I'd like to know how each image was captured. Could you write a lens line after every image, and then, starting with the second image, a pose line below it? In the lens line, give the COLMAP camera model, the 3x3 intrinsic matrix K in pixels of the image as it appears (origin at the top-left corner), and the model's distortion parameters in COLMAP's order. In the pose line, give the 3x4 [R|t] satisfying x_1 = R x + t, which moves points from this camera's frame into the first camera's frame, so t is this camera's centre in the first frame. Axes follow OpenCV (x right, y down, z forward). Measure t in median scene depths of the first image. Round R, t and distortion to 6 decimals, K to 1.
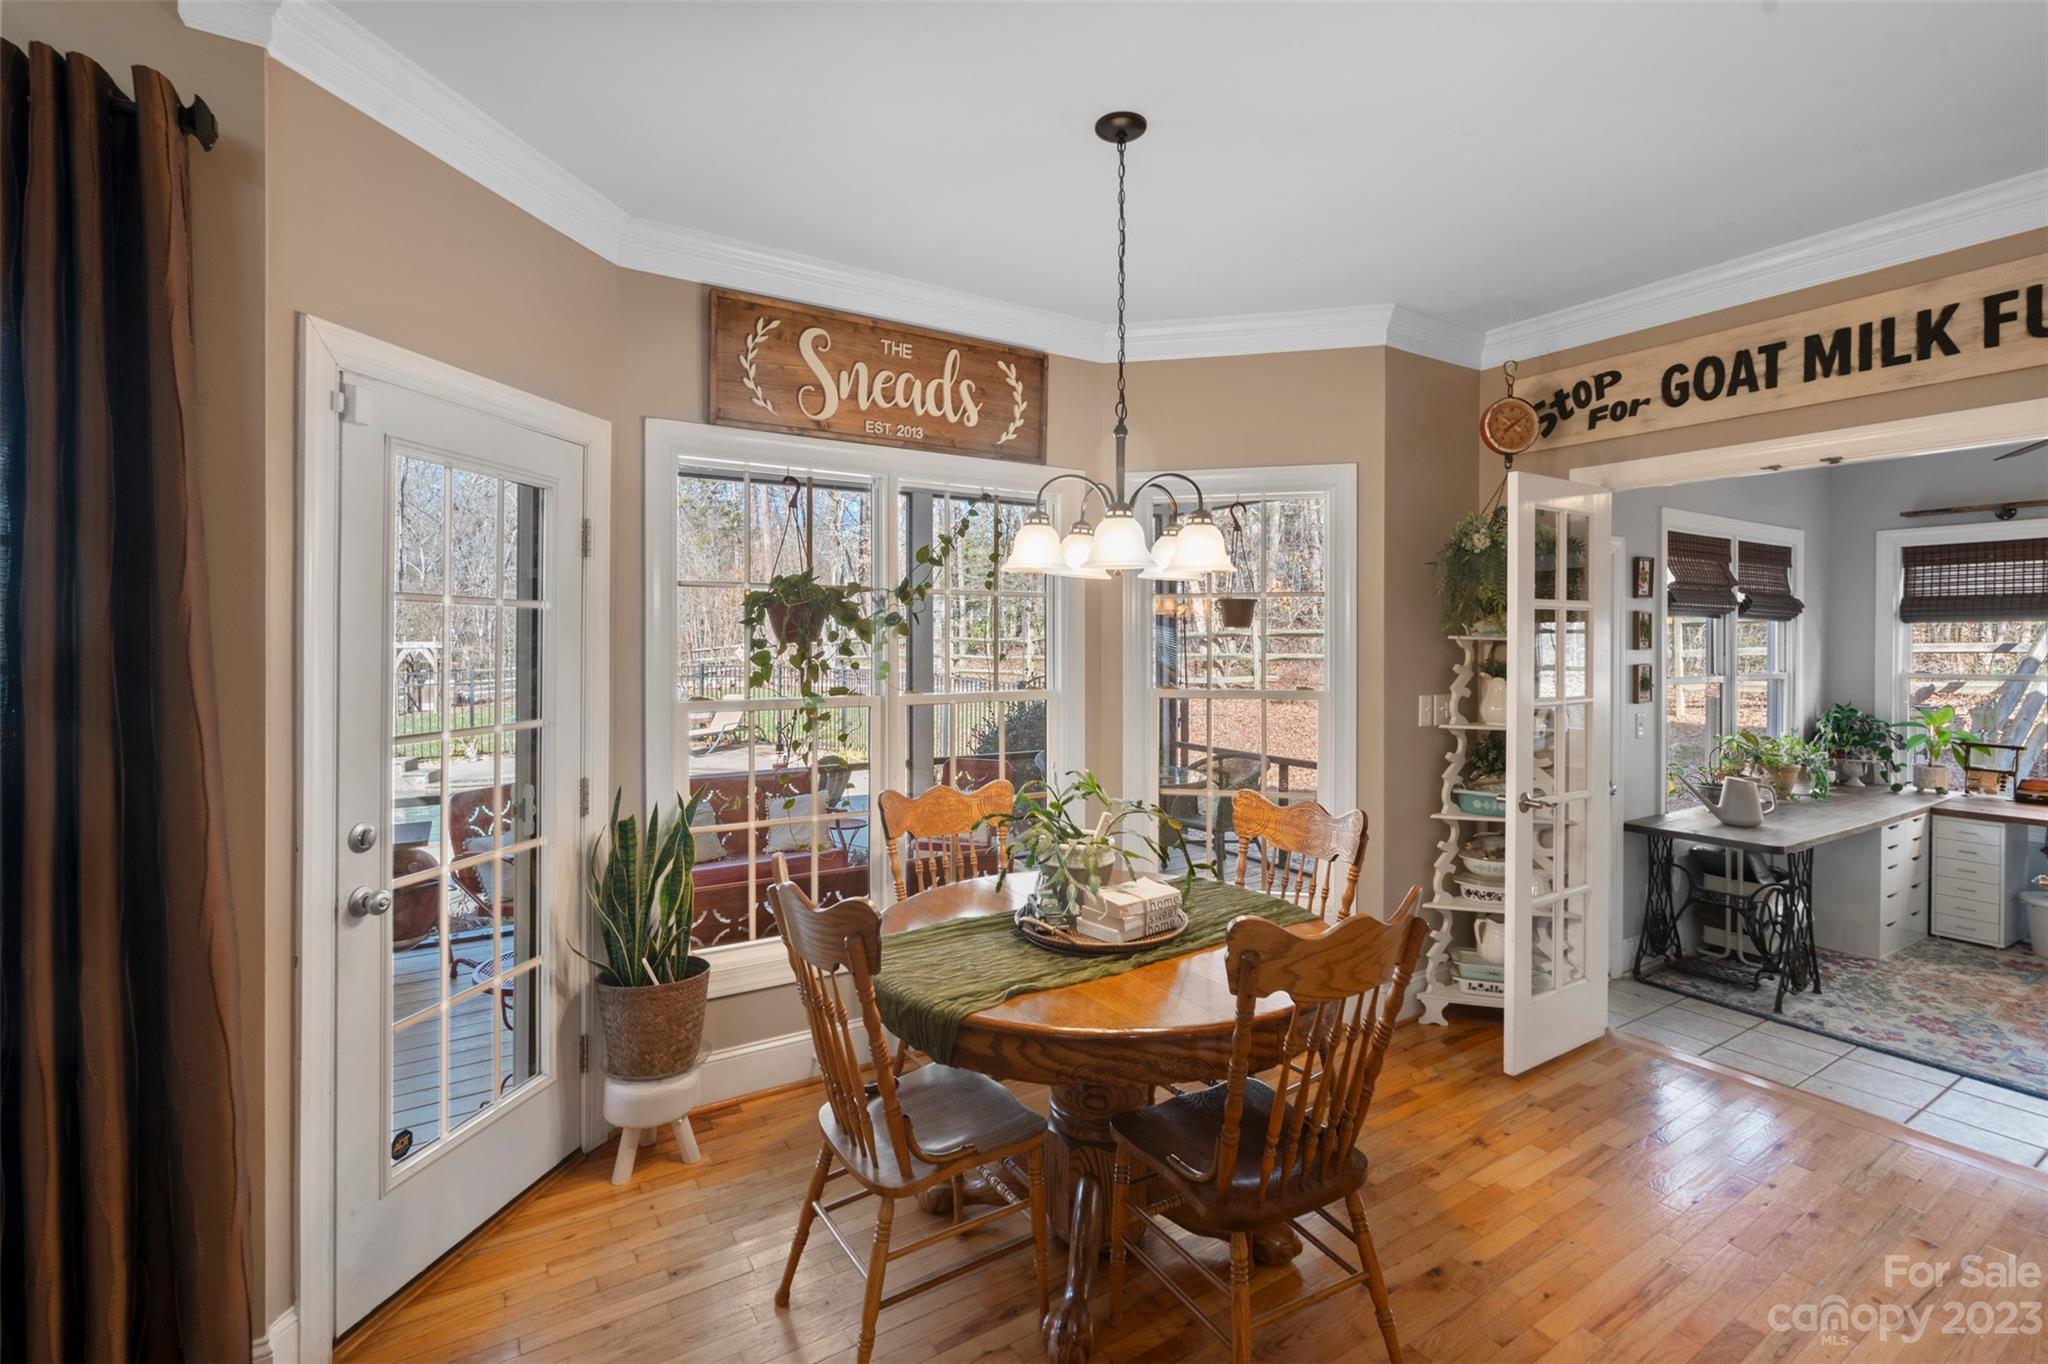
lens RADIAL K [[919.7, 0, 1033.1], [0, 919.7, 648.0], [0, 0, 1]] dist [-0.001118, 0.001277]
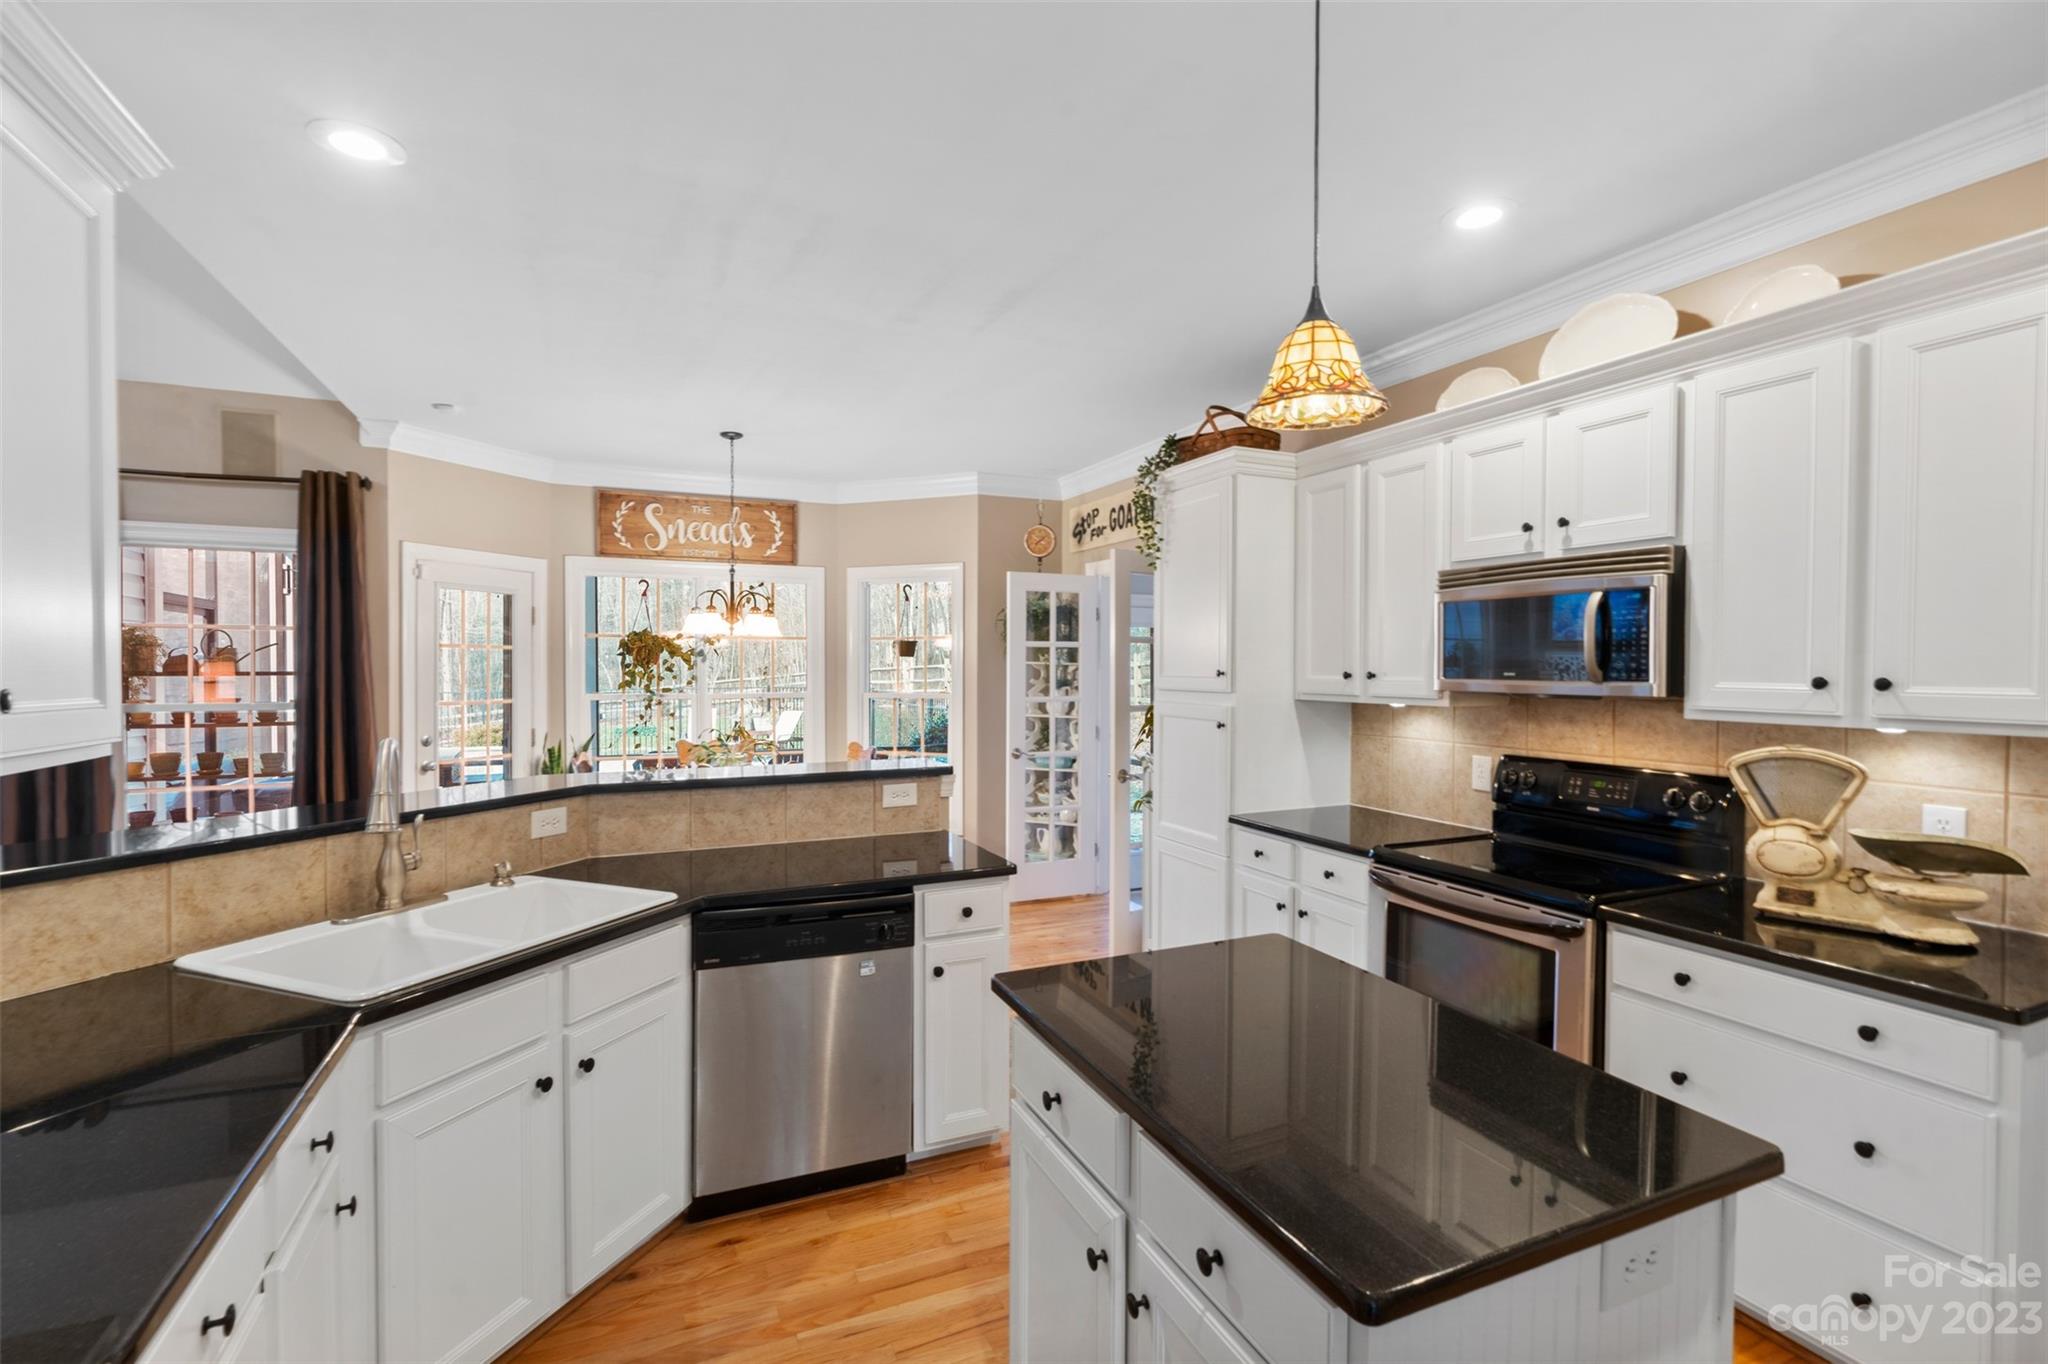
lens RADIAL K [[919.7, 0, 1006.2], [0, 919.7, 684.7], [0, 0, 1]] dist [-0.001118, 0.001277]
pose [[0.988810, 0.002230, -0.149161, 0.748177], [-0.000367, 0.999922, 0.012517, 0.010304], [0.149177, -0.012322, 0.988734, -0.773164]]
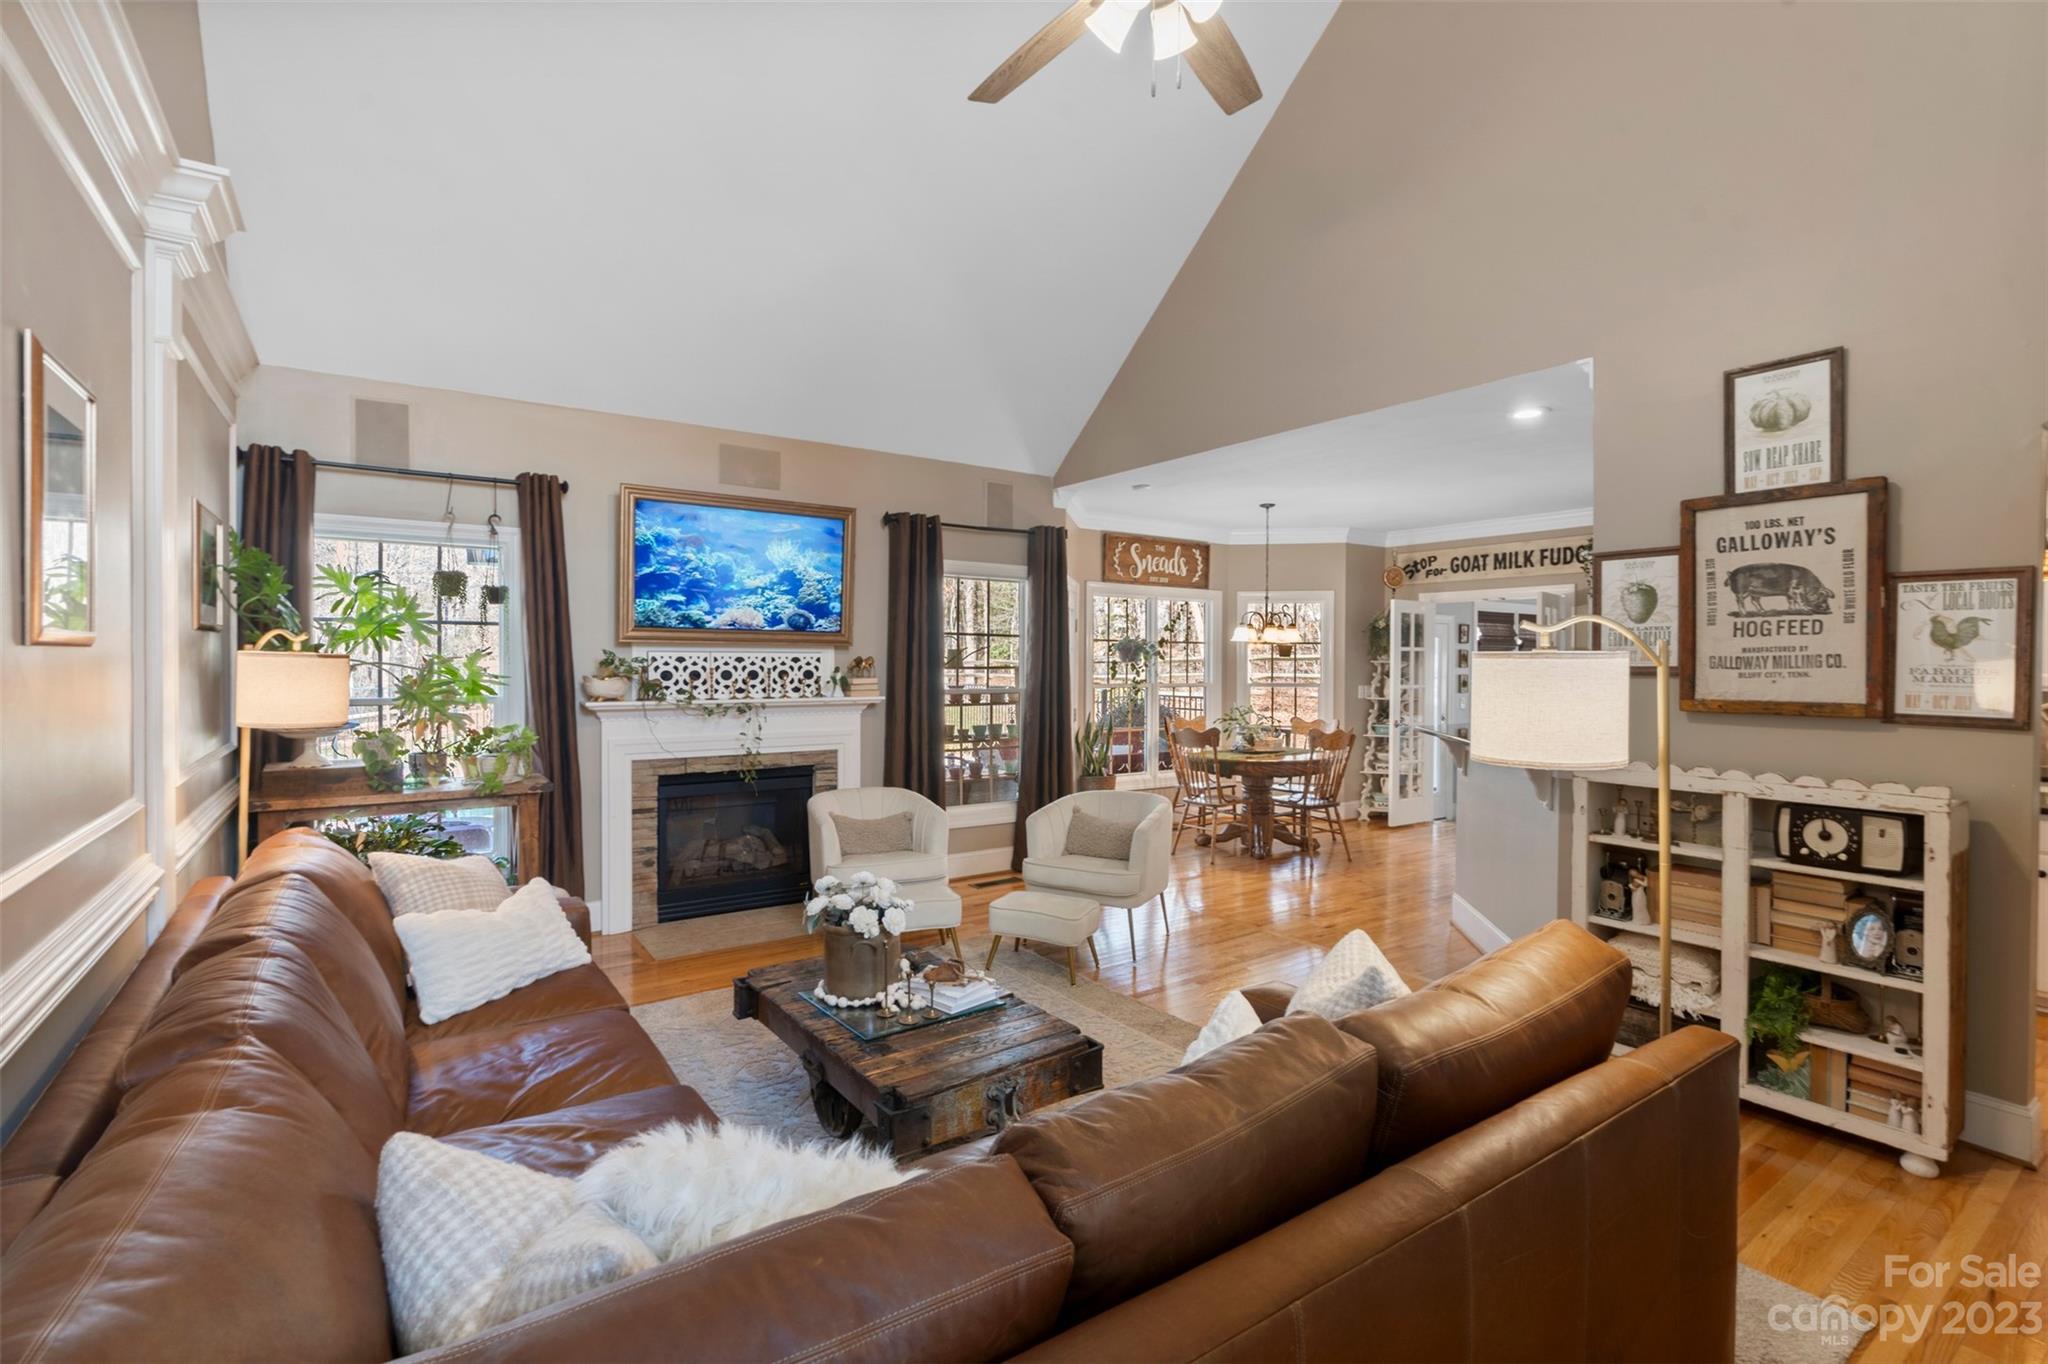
lens RADIAL K [[919.7, 0, 1039.8], [0, 919.7, 691.9], [0, 0, 1]] dist [-0.001118, 0.001277]
pose [[0.998741, 0.001091, 0.050150, -0.607284], [-0.002097, 0.999798, 0.020001, 0.025849], [-0.050118, -0.020081, 0.998541, -1.545799]]
